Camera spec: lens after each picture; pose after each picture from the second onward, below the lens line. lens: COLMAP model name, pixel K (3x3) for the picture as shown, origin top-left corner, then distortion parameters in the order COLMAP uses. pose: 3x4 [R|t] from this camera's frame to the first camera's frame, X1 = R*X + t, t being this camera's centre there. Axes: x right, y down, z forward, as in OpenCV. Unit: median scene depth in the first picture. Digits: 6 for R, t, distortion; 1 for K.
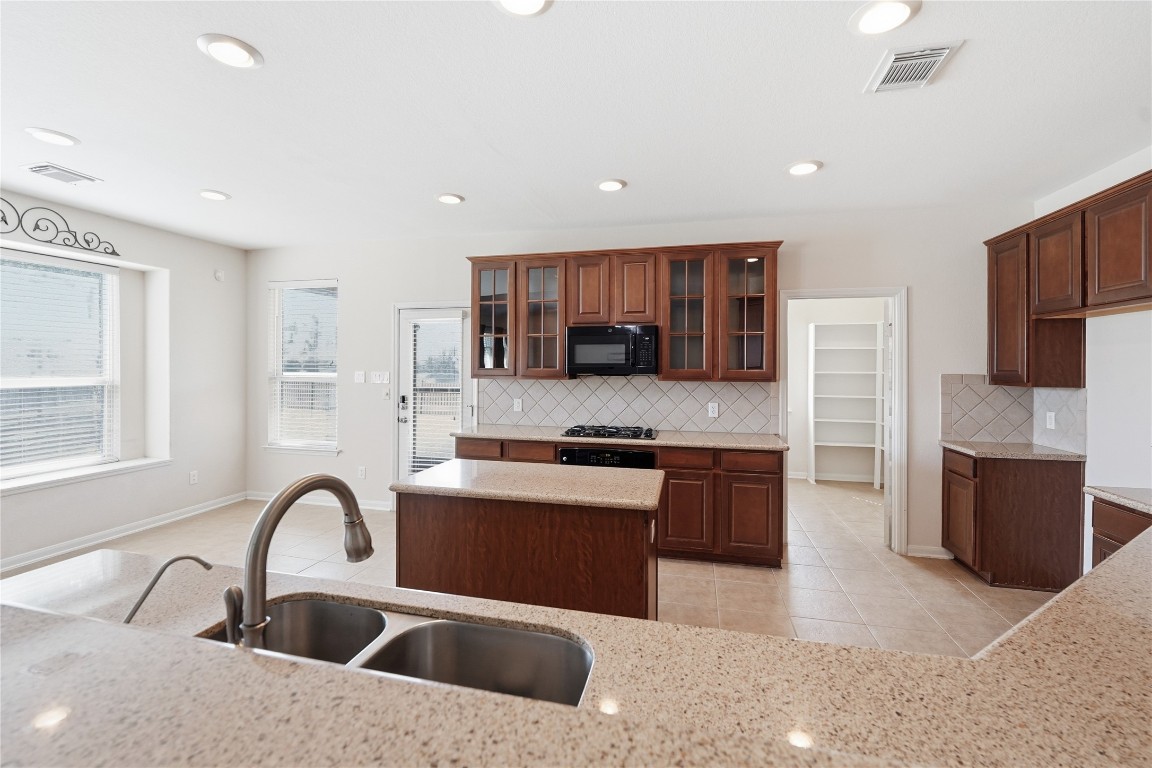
lens RADIAL K [[498.6, 0, 574.3], [0, 498.6, 362.7], [0, 0, 1]] dist [-0.011482, 0.000050]
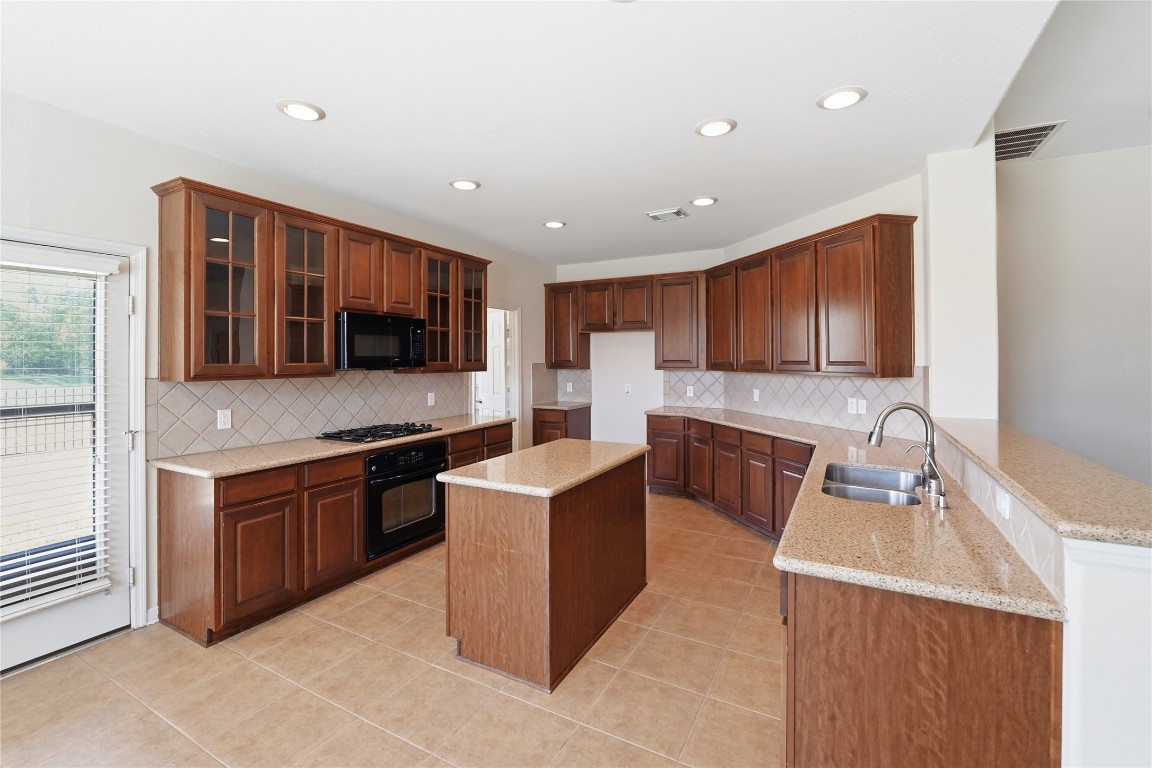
lens RADIAL K [[506.7, 0, 575.2], [0, 506.7, 354.3], [0, 0, 1]] dist [-0.001086, -0.005029]
pose [[0.259687, 0.002155, 0.965690, -0.703202], [-0.002017, 0.999997, -0.001689, -0.001637], [-0.965691, -0.001509, 0.259691, 0.407437]]
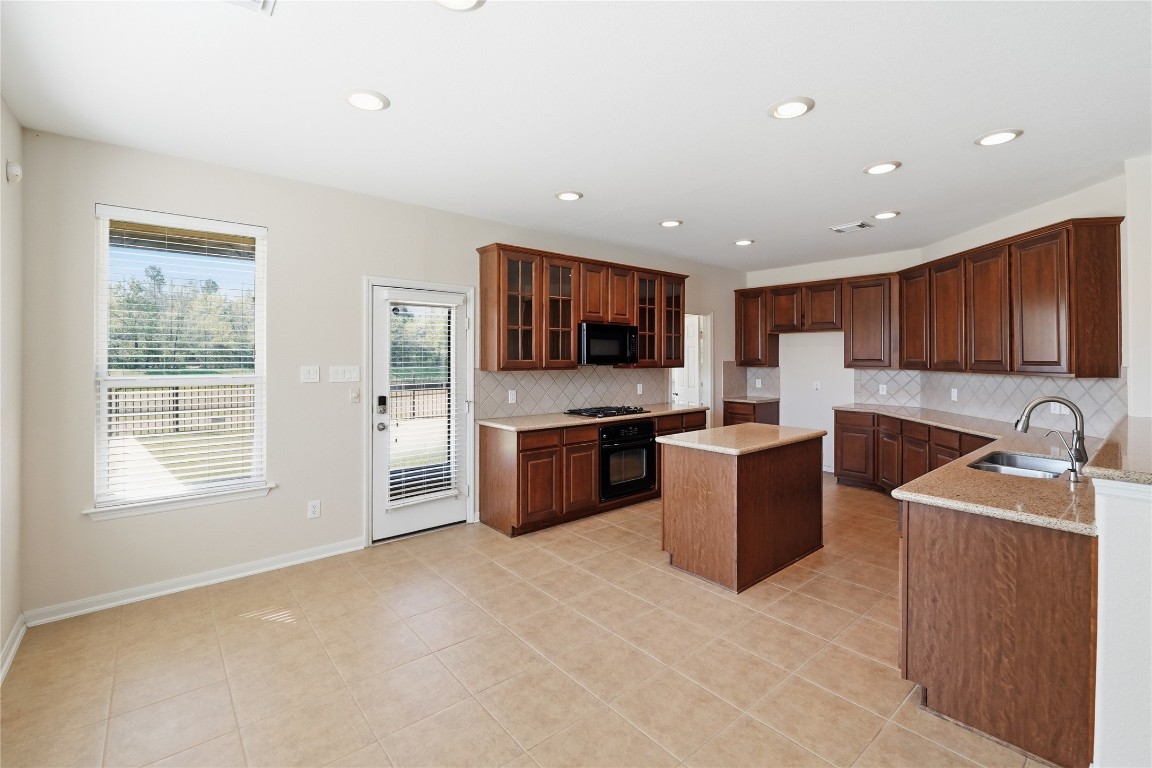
lens RADIAL K [[506.7, 0, 575.2], [0, 506.7, 354.3], [0, 0, 1]] dist [-0.001086, -0.005029]
pose [[0.588594, -0.000869, 0.808428, -0.944106], [-0.003462, 0.999988, 0.003596, -0.004696], [-0.808421, -0.004915, 0.588584, 0.324445]]
